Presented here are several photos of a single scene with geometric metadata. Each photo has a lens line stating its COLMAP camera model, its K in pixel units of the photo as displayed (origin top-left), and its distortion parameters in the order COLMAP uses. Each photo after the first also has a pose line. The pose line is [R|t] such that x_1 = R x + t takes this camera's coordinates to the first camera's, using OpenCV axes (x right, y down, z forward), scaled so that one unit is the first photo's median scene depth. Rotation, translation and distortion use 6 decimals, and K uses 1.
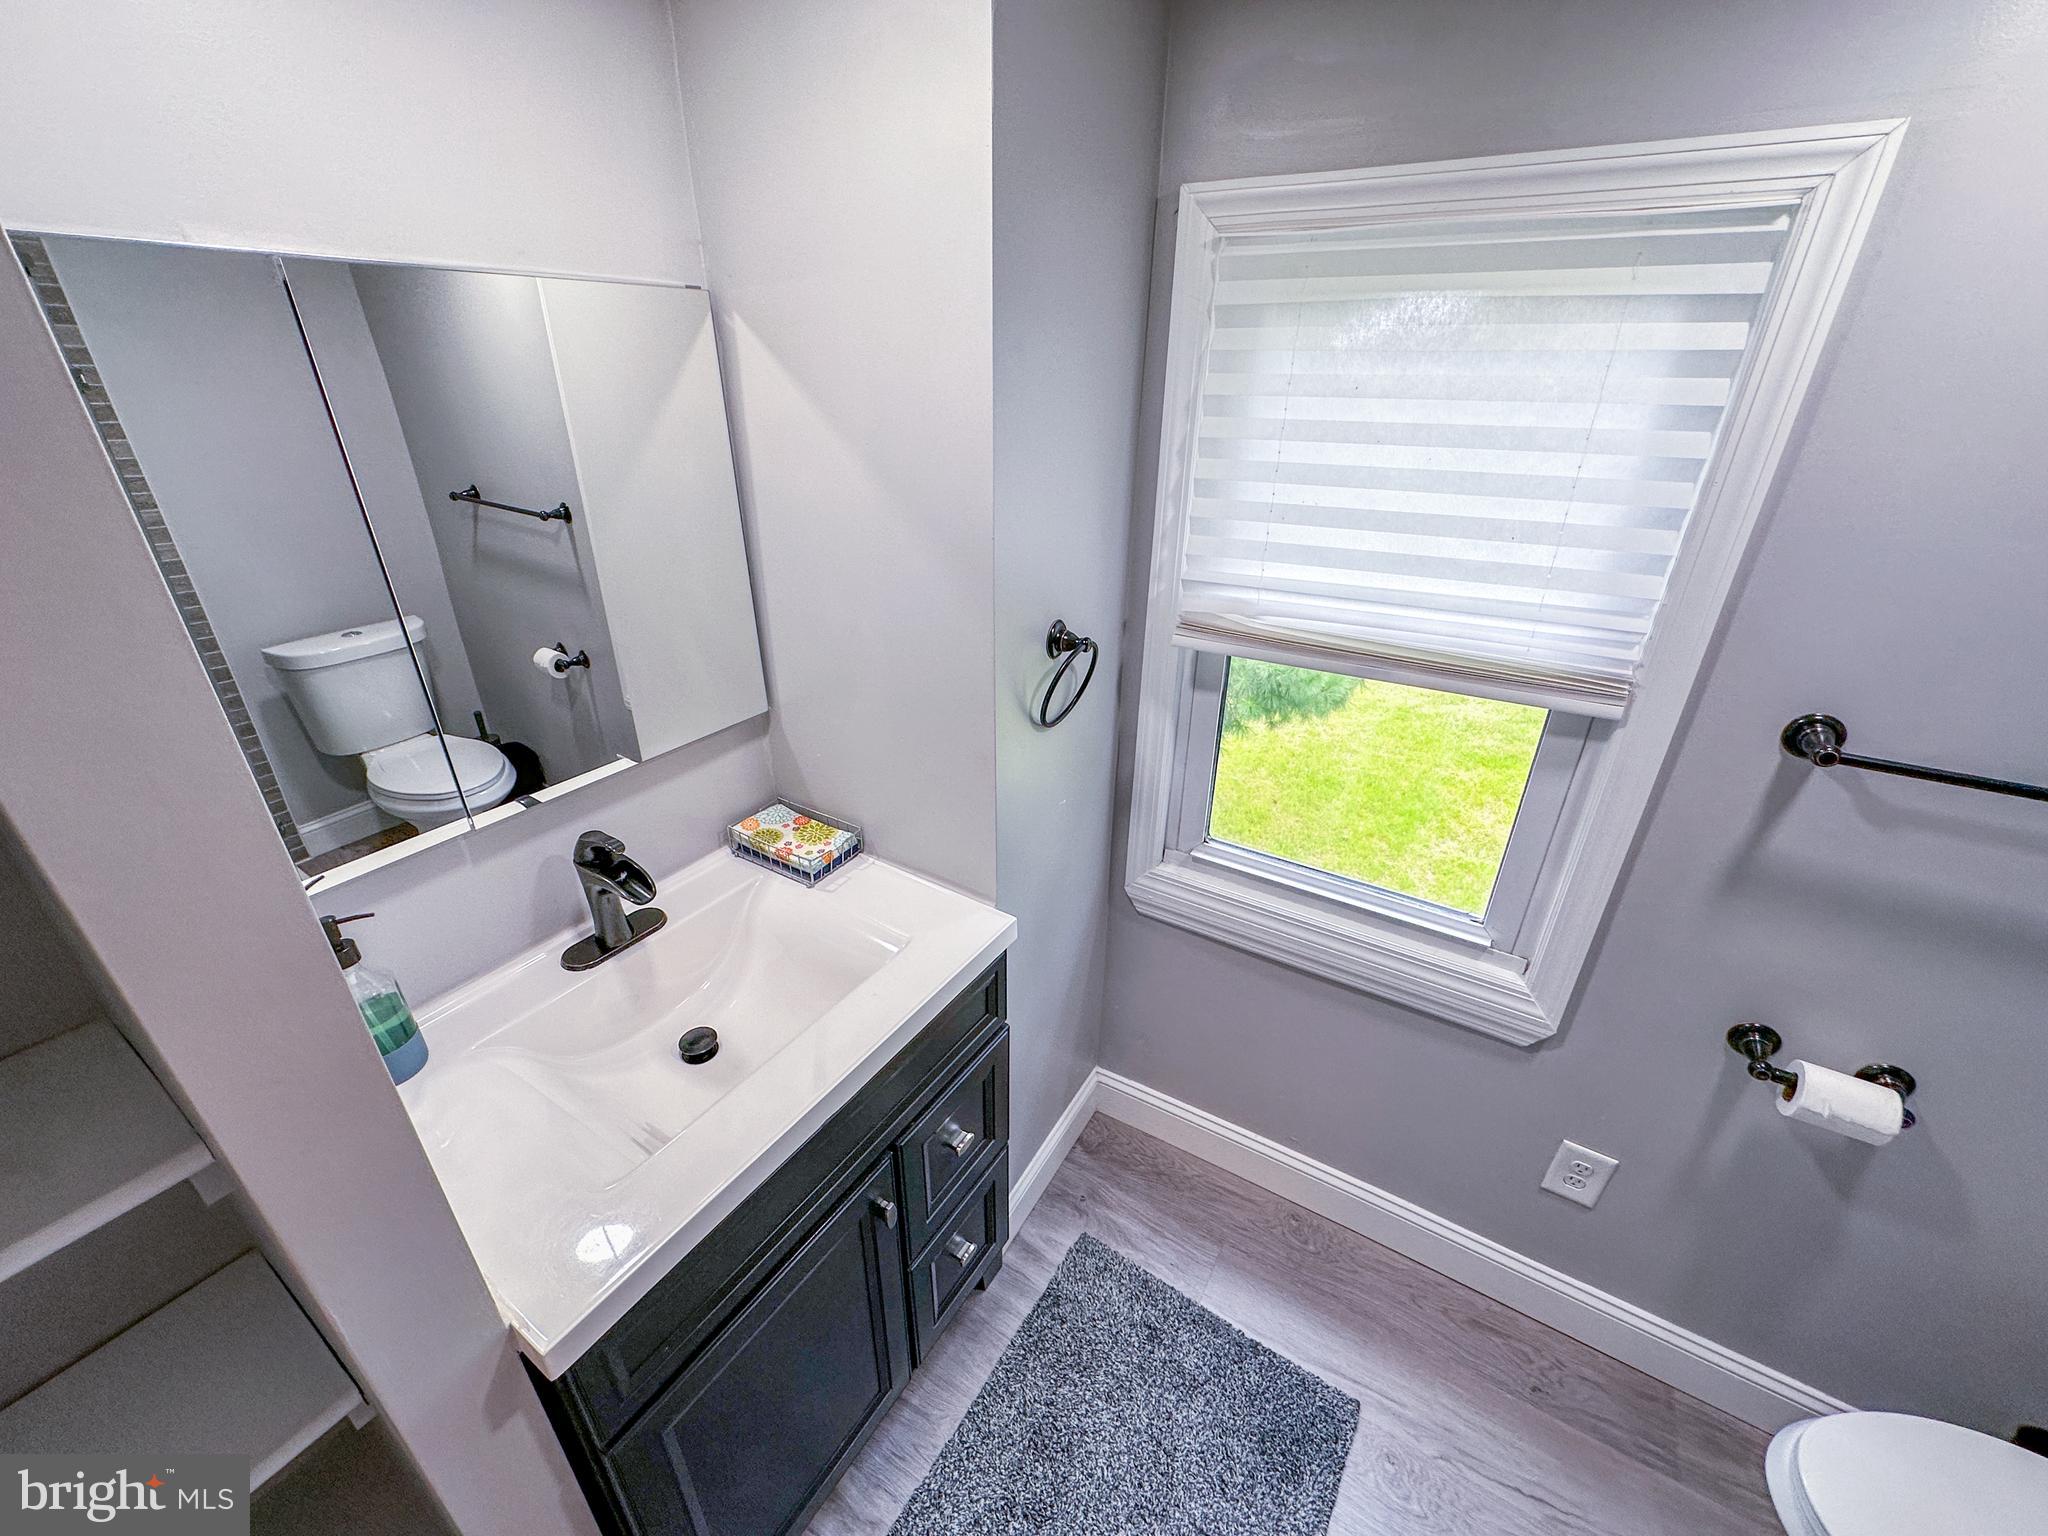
lens RADIAL K [[814.4, 0, 1022.0], [0, 814.4, 767.6], [0, 0, 1]] dist [-0.003298, 0.000617]
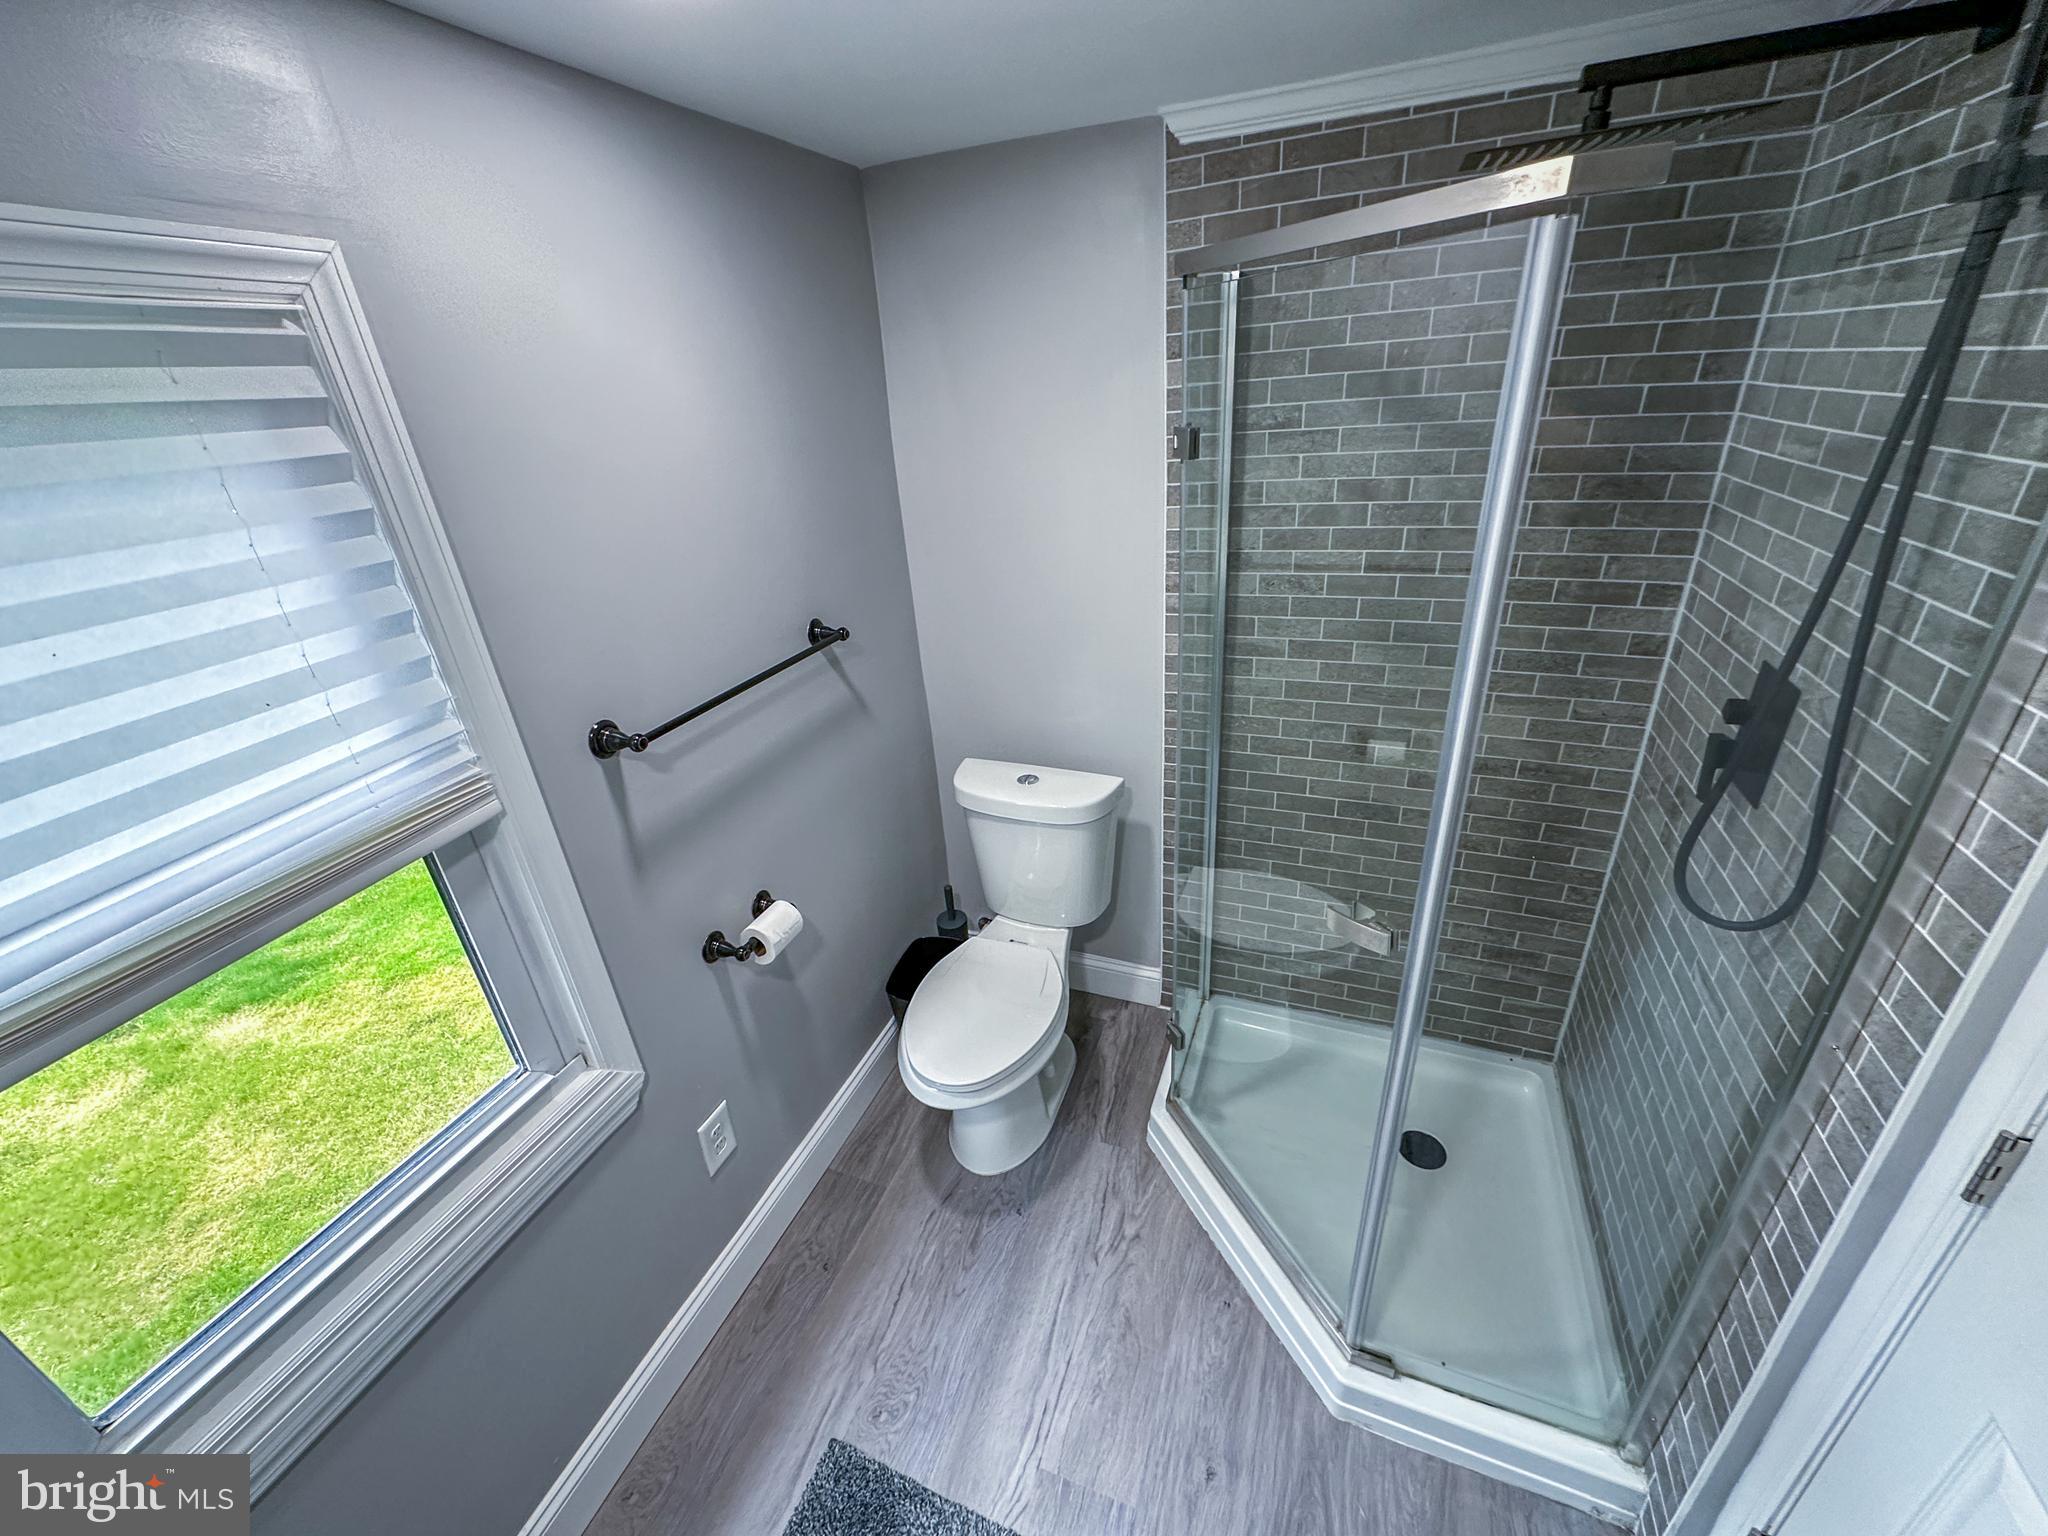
lens RADIAL K [[814.4, 0, 1020.7], [0, 814.4, 770.6], [0, 0, 1]] dist [-0.003298, 0.000617]
pose [[-0.191463, -0.419028, 0.887557, -0.238153], [0.496764, 0.738539, 0.455836, -0.236696], [-0.846503, 0.528182, 0.066755, 0.389339]]
